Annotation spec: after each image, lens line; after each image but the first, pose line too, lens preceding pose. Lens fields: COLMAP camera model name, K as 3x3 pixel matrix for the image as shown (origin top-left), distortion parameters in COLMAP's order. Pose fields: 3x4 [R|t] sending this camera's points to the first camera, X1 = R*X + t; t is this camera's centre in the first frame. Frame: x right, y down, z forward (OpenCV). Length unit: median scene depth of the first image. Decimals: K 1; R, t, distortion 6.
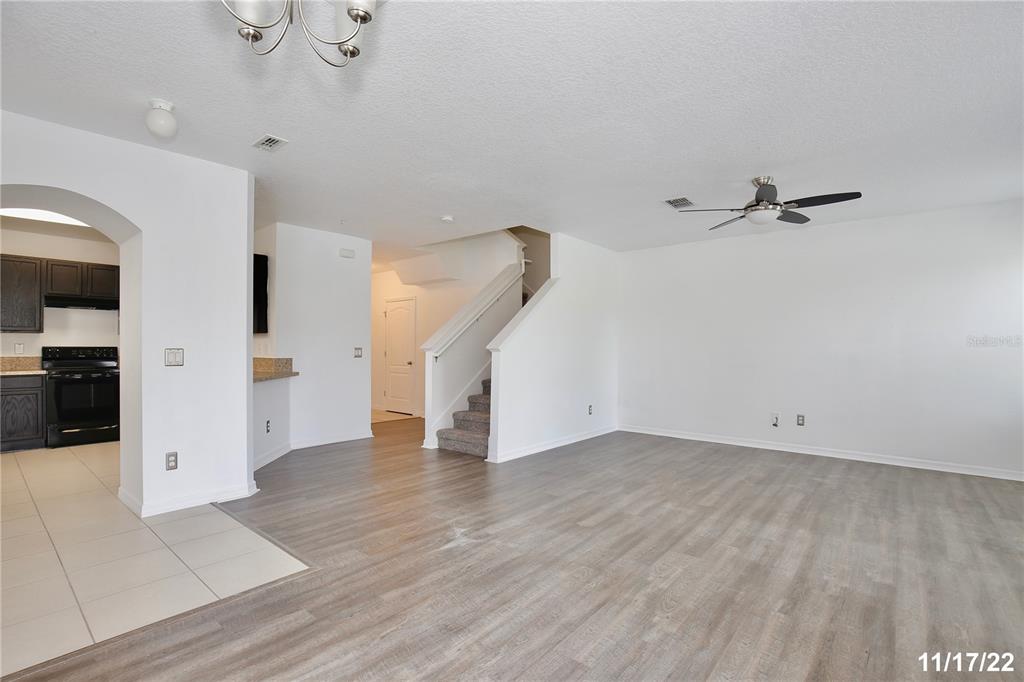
lens RADIAL K [[474.6, 0, 514.1], [0, 474.6, 348.8], [0, 0, 1]] dist [-0.025697, 0.000758]
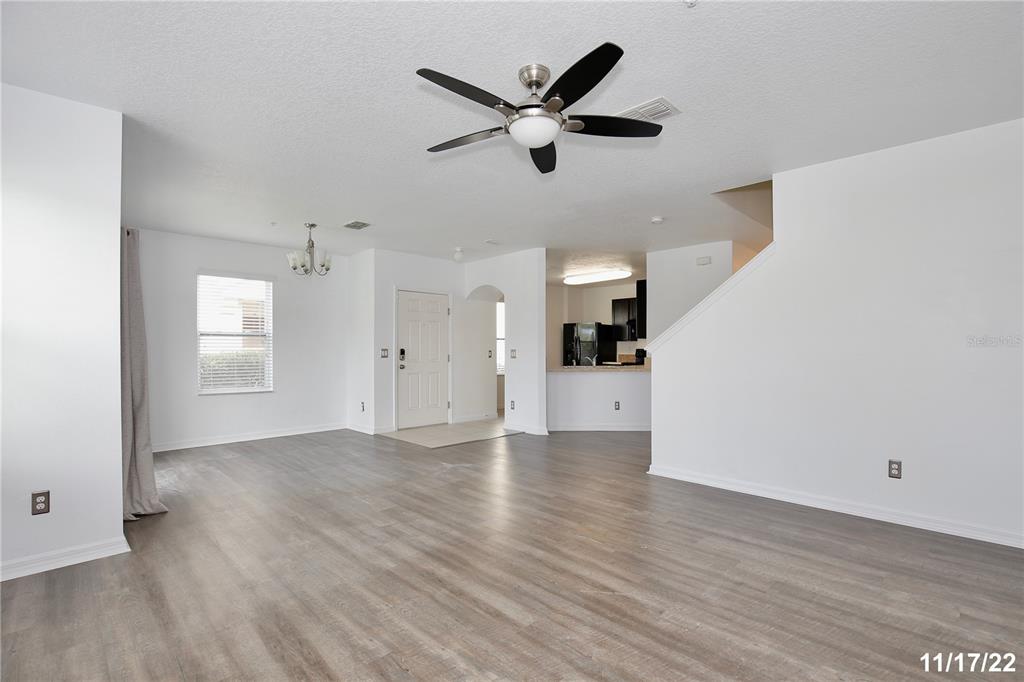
lens RADIAL K [[474.6, 0, 514.1], [0, 474.6, 348.8], [0, 0, 1]] dist [-0.025697, 0.000758]
pose [[-0.094208, -0.003463, -0.995547, 1.505994], [0.000121, 0.999994, -0.003490, 0.003366], [0.995553, -0.000450, -0.094207, 1.361142]]
